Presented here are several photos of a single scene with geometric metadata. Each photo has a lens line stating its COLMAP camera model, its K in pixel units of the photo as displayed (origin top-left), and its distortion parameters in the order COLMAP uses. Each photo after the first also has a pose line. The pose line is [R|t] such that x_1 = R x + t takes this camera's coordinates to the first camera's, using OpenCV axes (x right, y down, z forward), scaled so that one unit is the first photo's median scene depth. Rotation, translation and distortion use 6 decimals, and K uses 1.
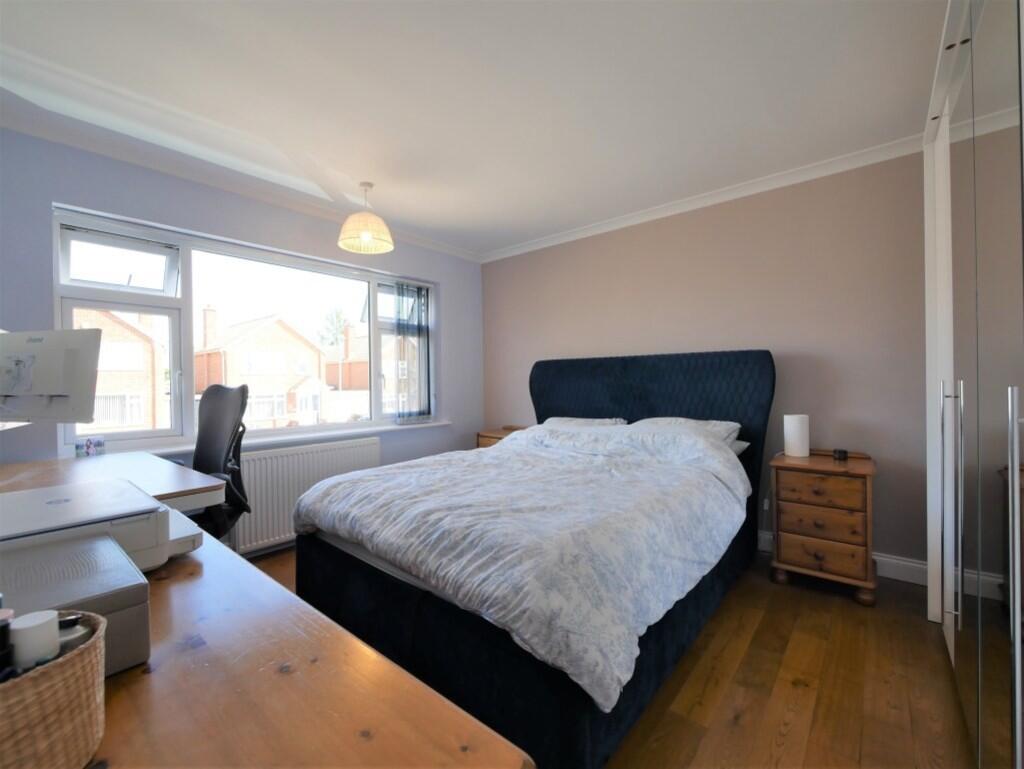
lens RADIAL K [[438.0, 0, 512.0], [0, 438.0, 384.5], [0, 0, 1]] dist [-0.007737, 0.000517]
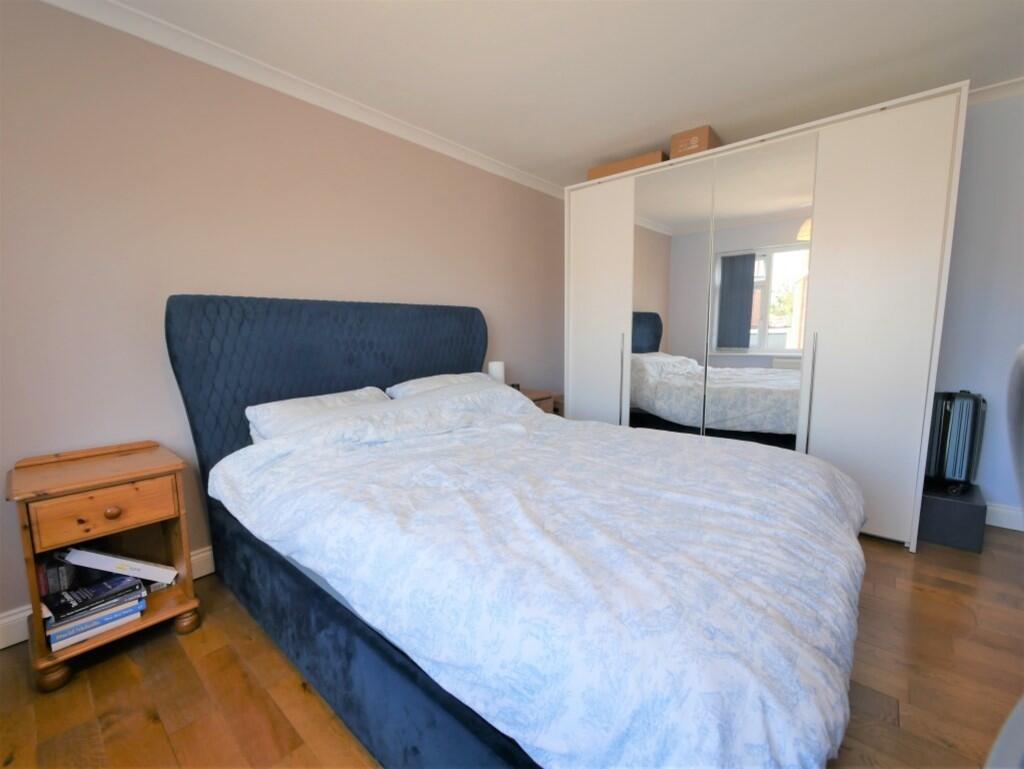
lens RADIAL K [[438.0, 0, 512.0], [0, 438.0, 384.5], [0, 0, 1]] dist [-0.007737, 0.000517]
pose [[0.020555, -0.114130, 0.993253, -0.502282], [0.012284, 0.993417, 0.113895, -0.006630], [-0.999713, 0.009860, 0.021822, 0.757646]]
